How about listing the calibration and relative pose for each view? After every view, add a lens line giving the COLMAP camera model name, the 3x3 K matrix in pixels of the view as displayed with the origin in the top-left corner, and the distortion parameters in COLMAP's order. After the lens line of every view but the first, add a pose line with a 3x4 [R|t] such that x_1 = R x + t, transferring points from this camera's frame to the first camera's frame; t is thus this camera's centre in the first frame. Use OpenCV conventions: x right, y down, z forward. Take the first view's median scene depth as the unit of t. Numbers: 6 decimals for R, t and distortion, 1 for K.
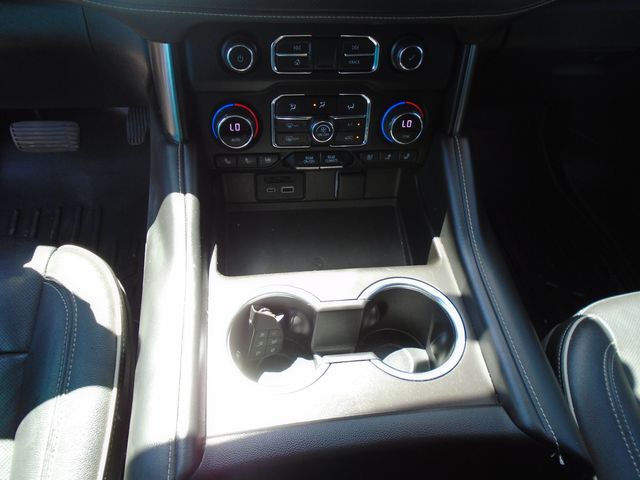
lens RADIAL K [[491.8, 0, 319.5], [0, 491.8, 238.5], [0, 0, 1]] dist [-0.016902, 0.001632]
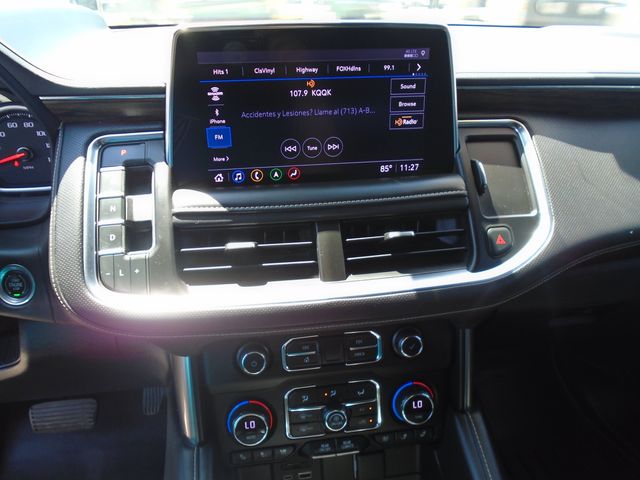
lens RADIAL K [[491.8, 0, 320.5], [0, 491.8, 240.1], [0, 0, 1]] dist [-0.016902, 0.001632]
pose [[0.996436, -0.083956, -0.008179, 0.013756], [0.072340, 0.900366, -0.429079, -0.117200], [0.043388, 0.426958, 0.903230, -0.075371]]
